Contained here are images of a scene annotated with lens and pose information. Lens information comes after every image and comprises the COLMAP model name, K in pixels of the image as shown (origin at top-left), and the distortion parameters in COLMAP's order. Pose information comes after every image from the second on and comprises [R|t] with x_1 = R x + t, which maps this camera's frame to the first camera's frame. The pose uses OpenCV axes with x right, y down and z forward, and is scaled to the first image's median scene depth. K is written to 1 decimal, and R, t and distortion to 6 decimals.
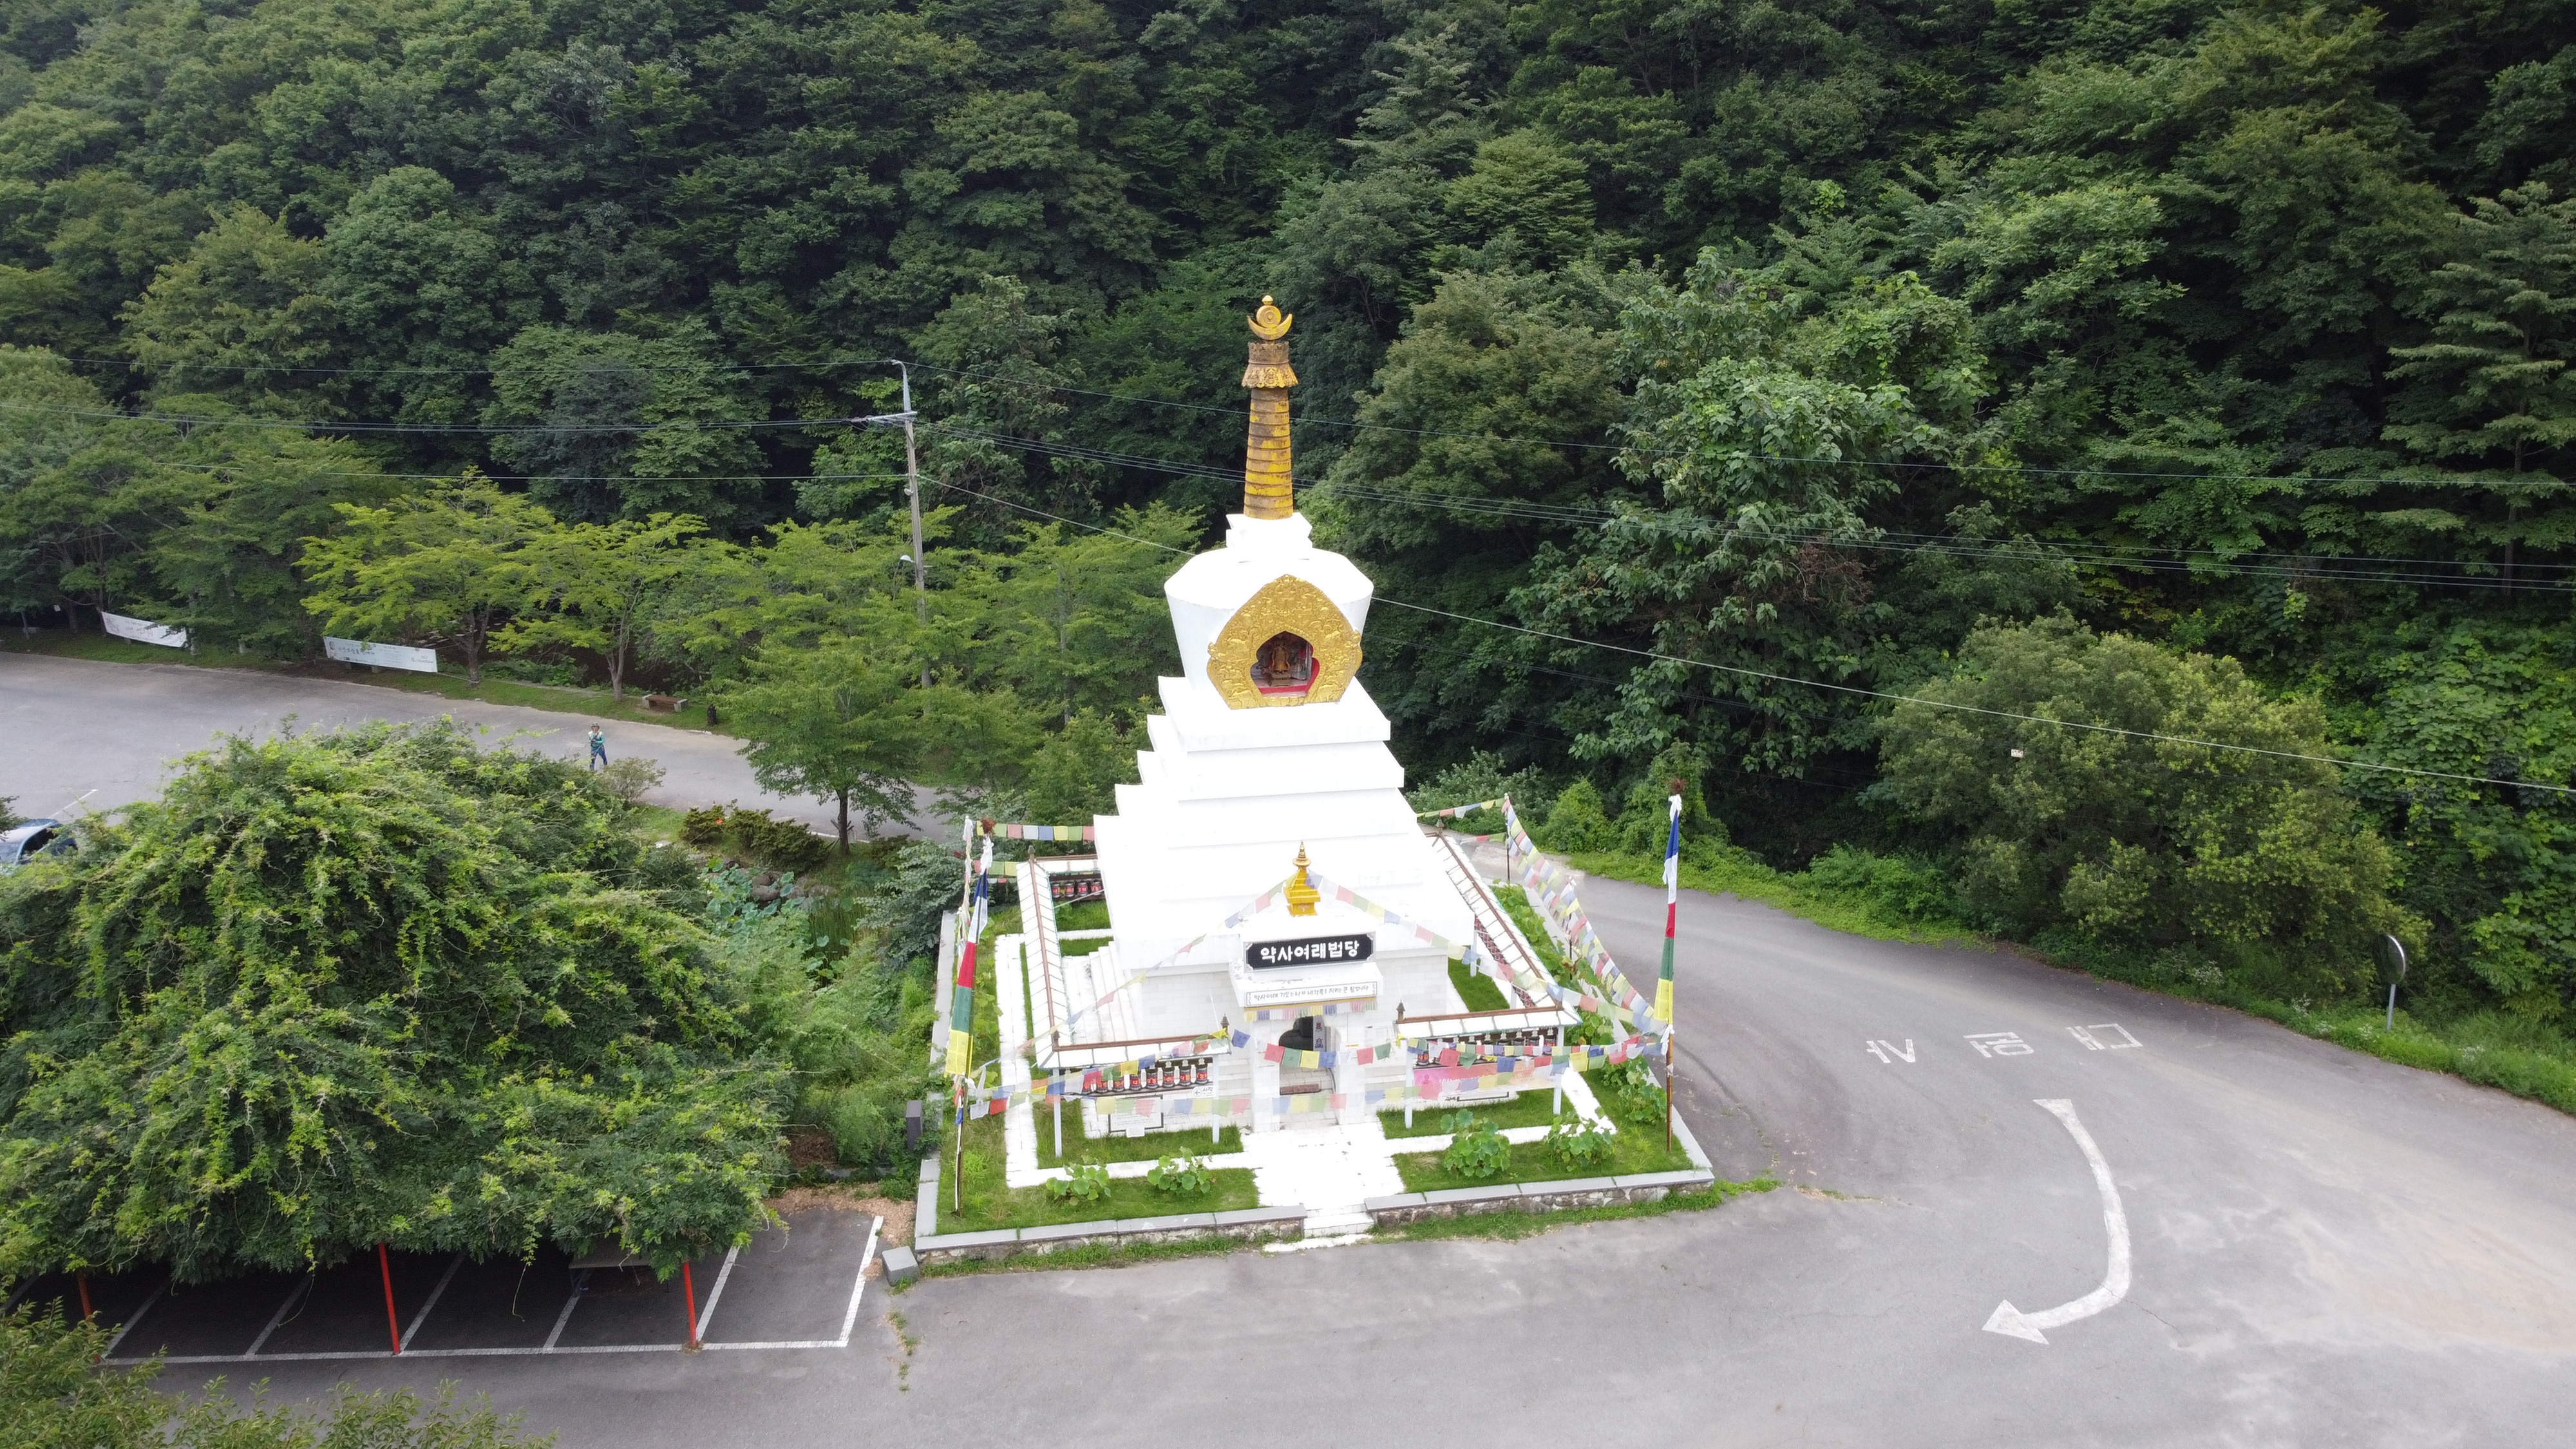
lens RADIAL K [[1948.8, 0, 1288.0], [0, 1948.8, 724.5], [0, 0, 1]] dist [-0.009051, -0.003970]
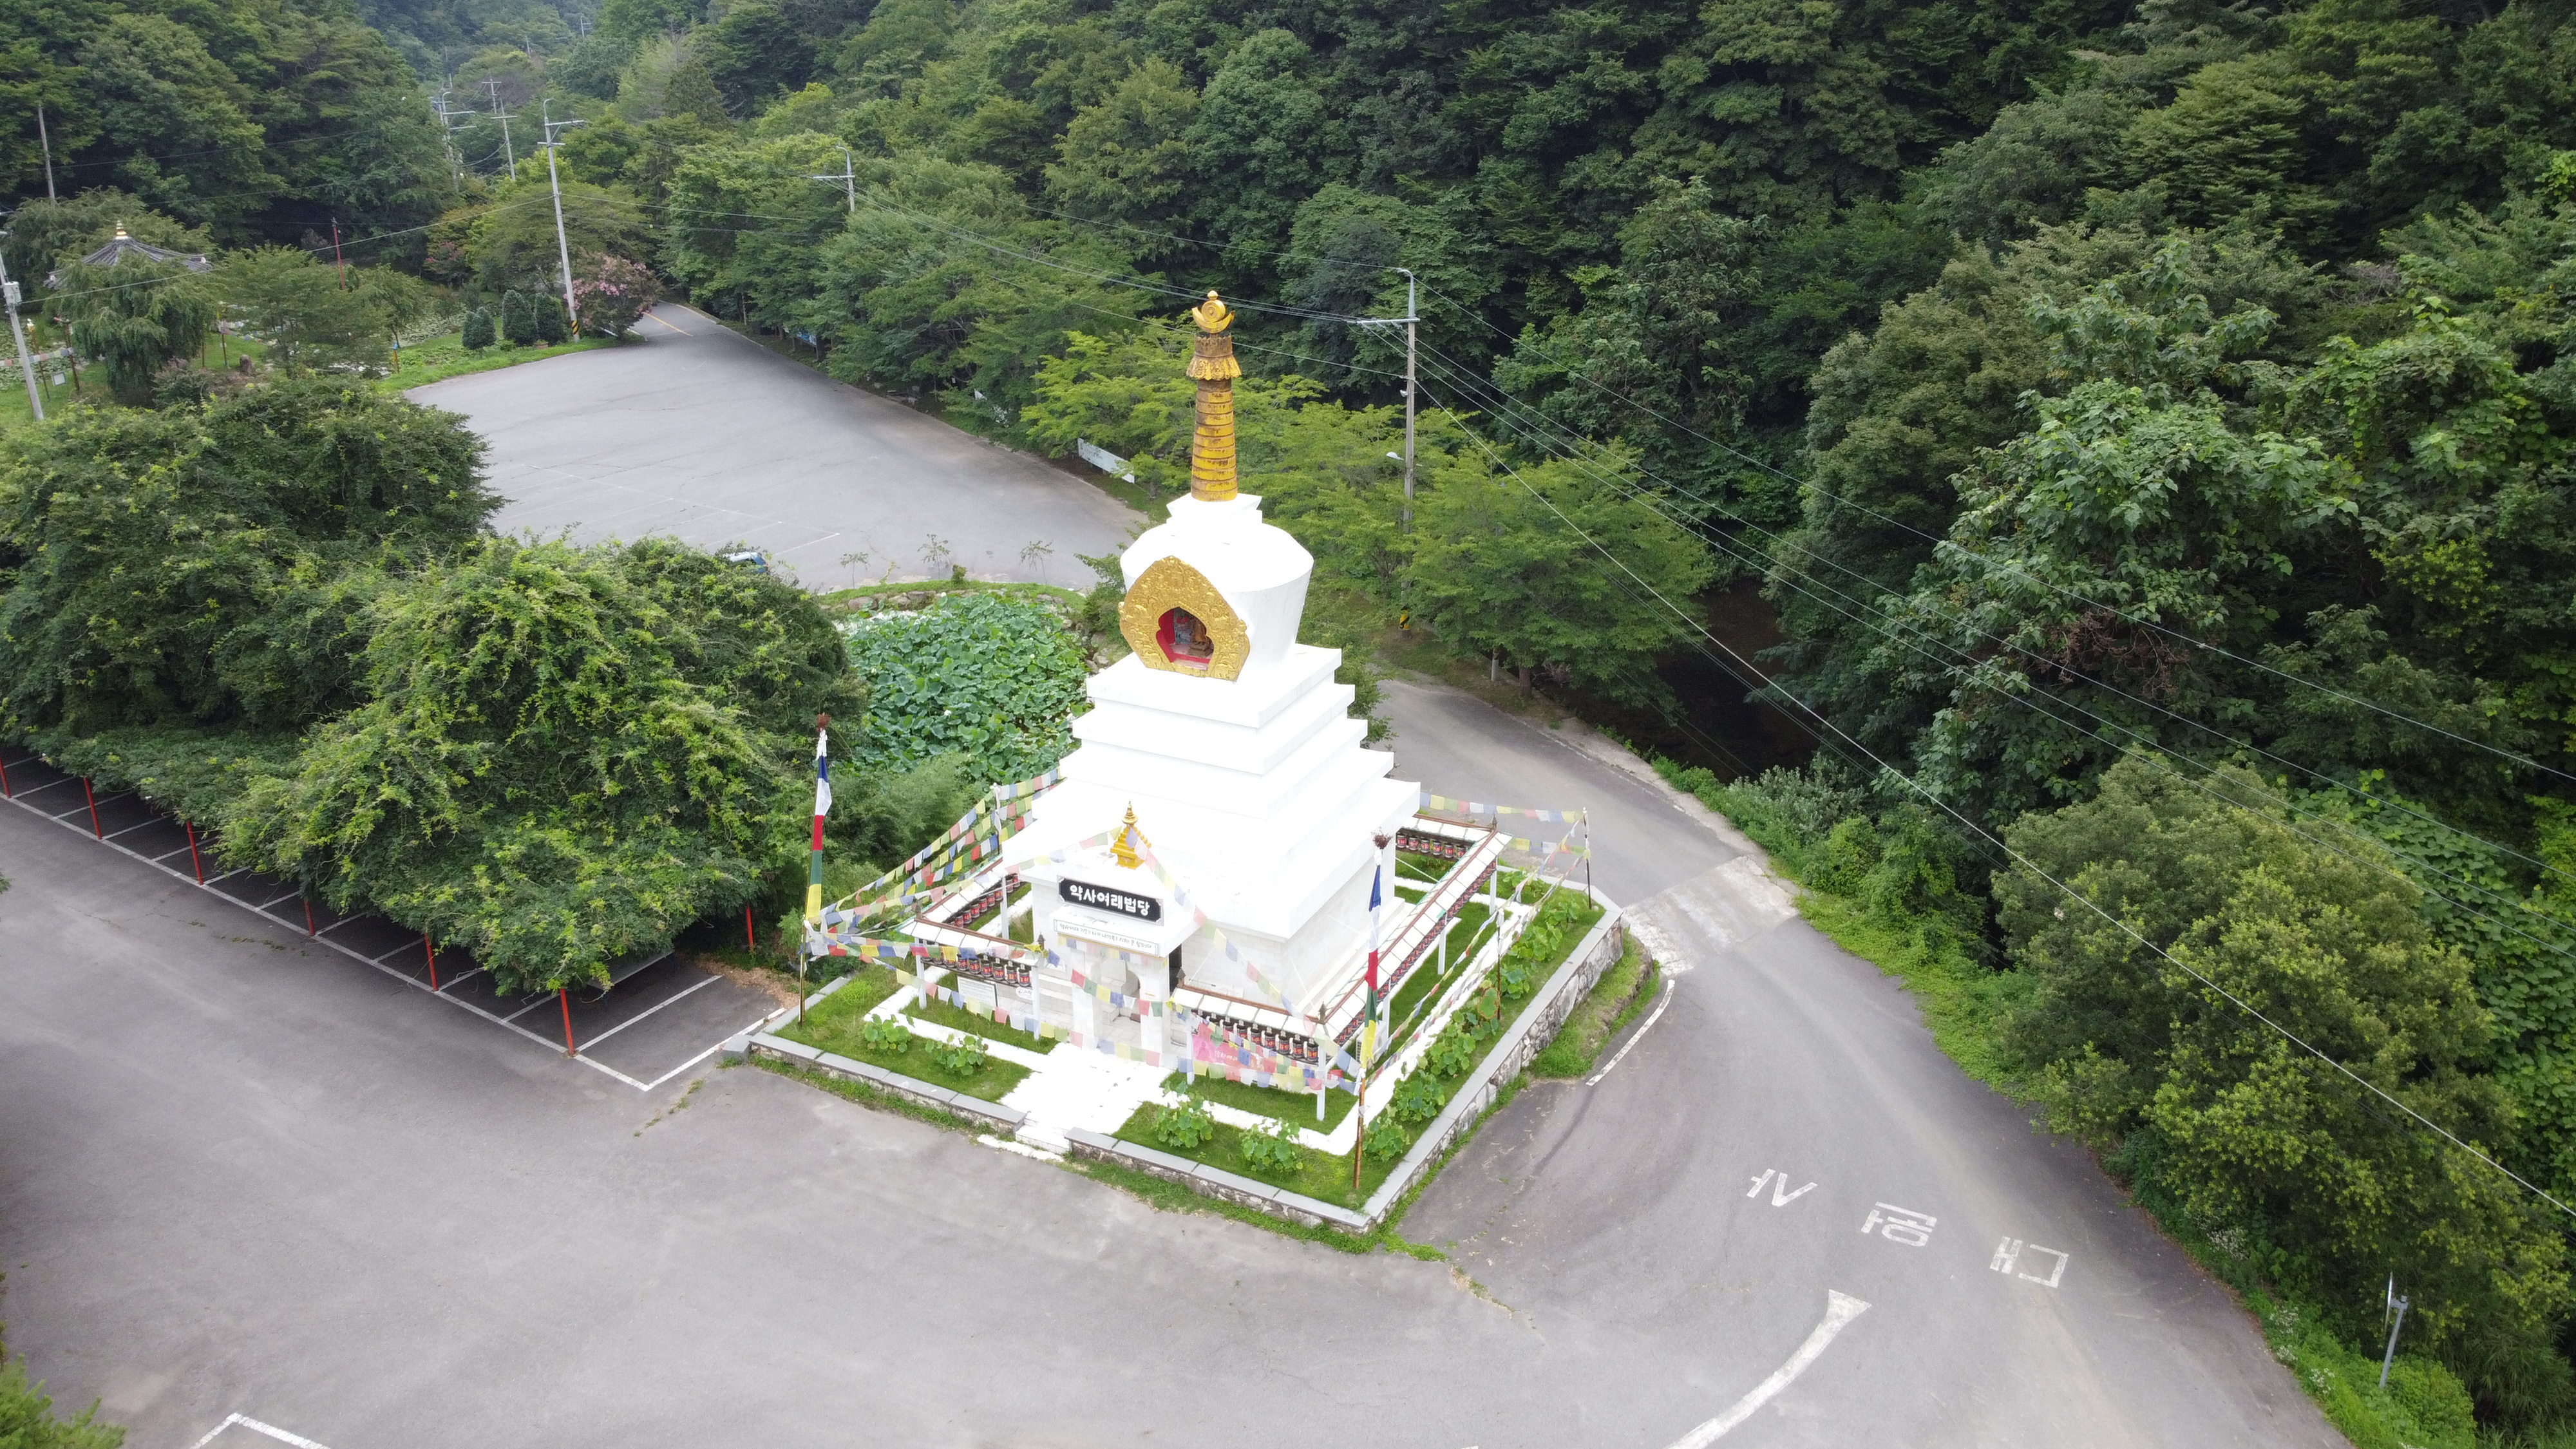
lens RADIAL K [[1948.8, 0, 1288.0], [0, 1948.8, 724.5], [0, 0, 1]] dist [-0.009051, -0.003970]
pose [[0.817707, 0.228188, -0.528475, 0.294977], [-0.179735, 0.973384, 0.142191, -0.069545], [0.546856, -0.021285, 0.836956, 0.063860]]
